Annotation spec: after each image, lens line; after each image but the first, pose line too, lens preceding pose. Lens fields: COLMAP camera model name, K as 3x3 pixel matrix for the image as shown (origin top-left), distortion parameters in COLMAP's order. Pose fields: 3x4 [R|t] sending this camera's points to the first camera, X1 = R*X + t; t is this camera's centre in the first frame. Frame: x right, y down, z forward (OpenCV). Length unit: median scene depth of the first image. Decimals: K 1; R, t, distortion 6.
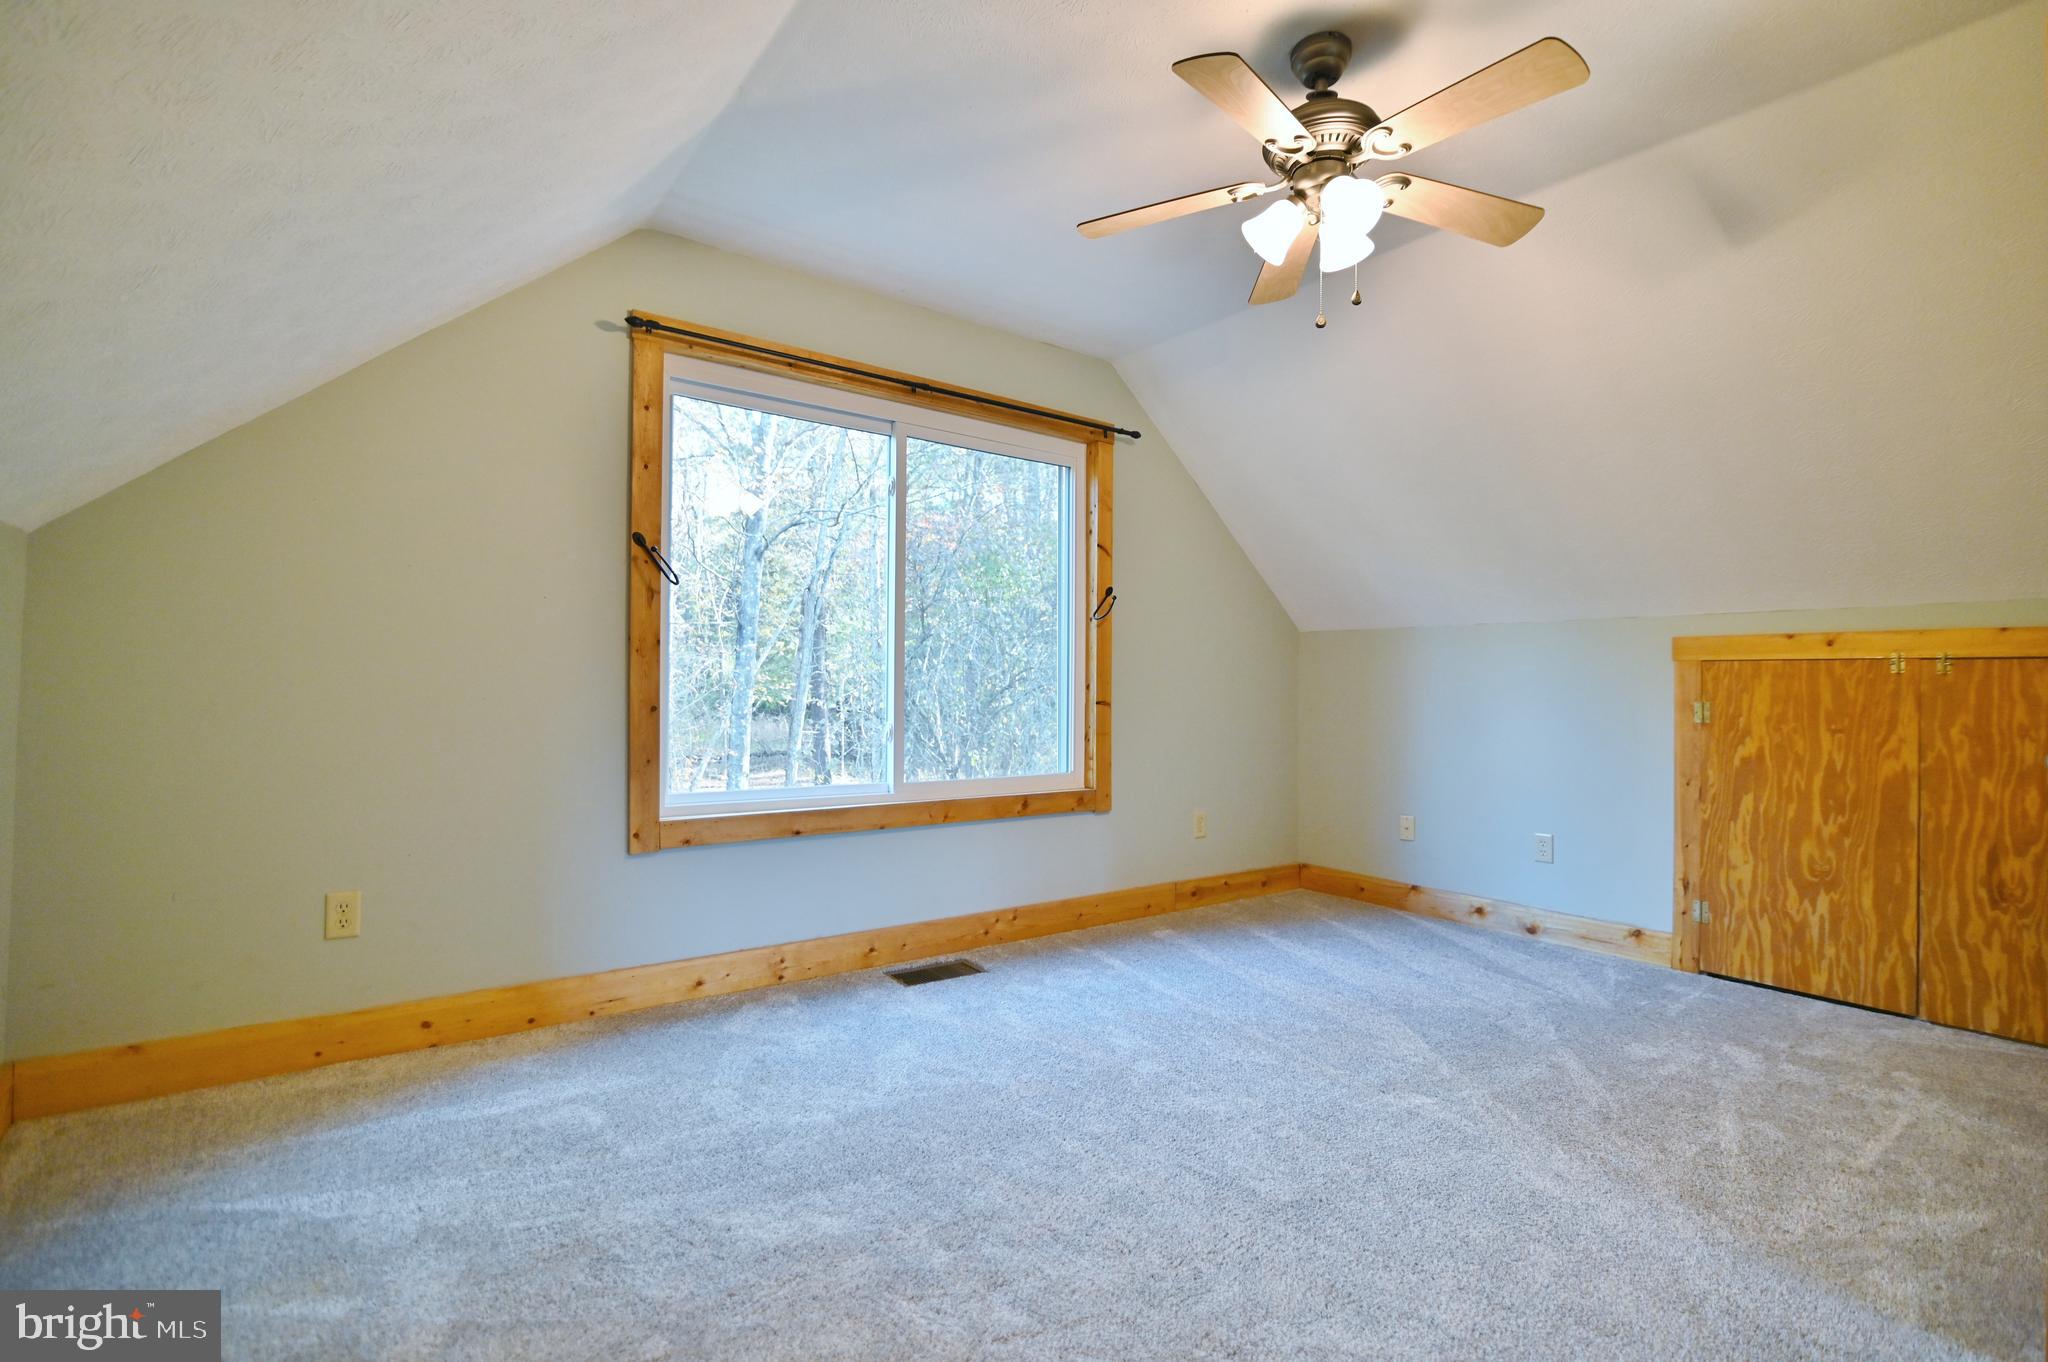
lens RADIAL K [[932.4, 0, 1036.6], [0, 932.4, 689.5], [0, 0, 1]] dist [-0.020560, 0.001723]
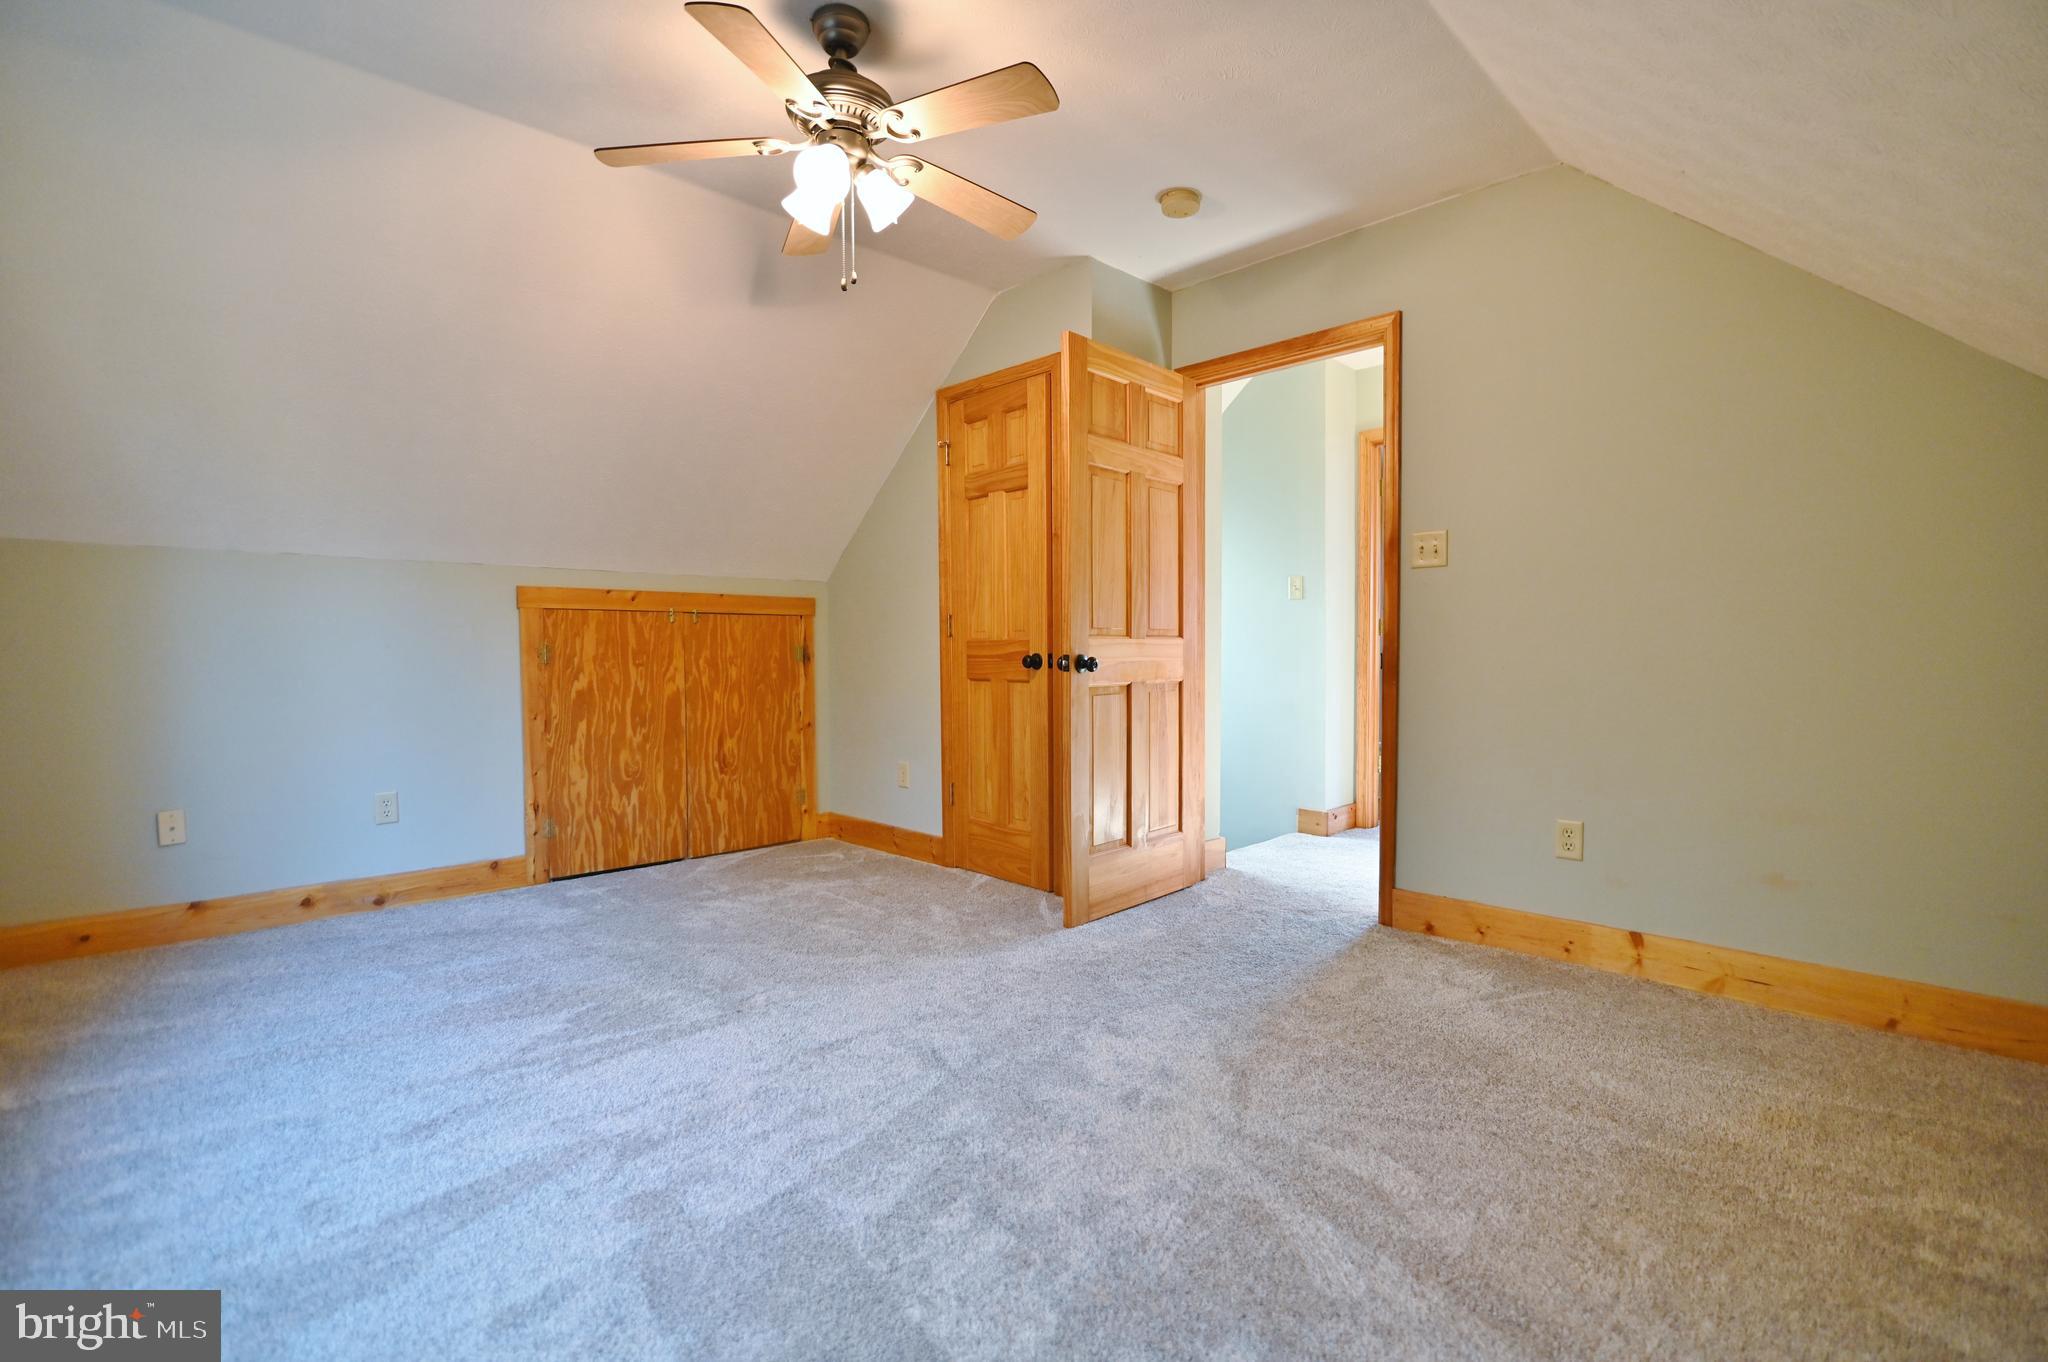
lens RADIAL K [[932.4, 0, 1029.9], [0, 932.4, 676.4], [0, 0, 1]] dist [-0.020560, 0.001723]
pose [[-0.122960, -0.045785, 0.991355, -0.528269], [0.001243, 0.998927, 0.046288, -0.000102], [-0.992411, 0.006924, -0.122771, 0.592200]]
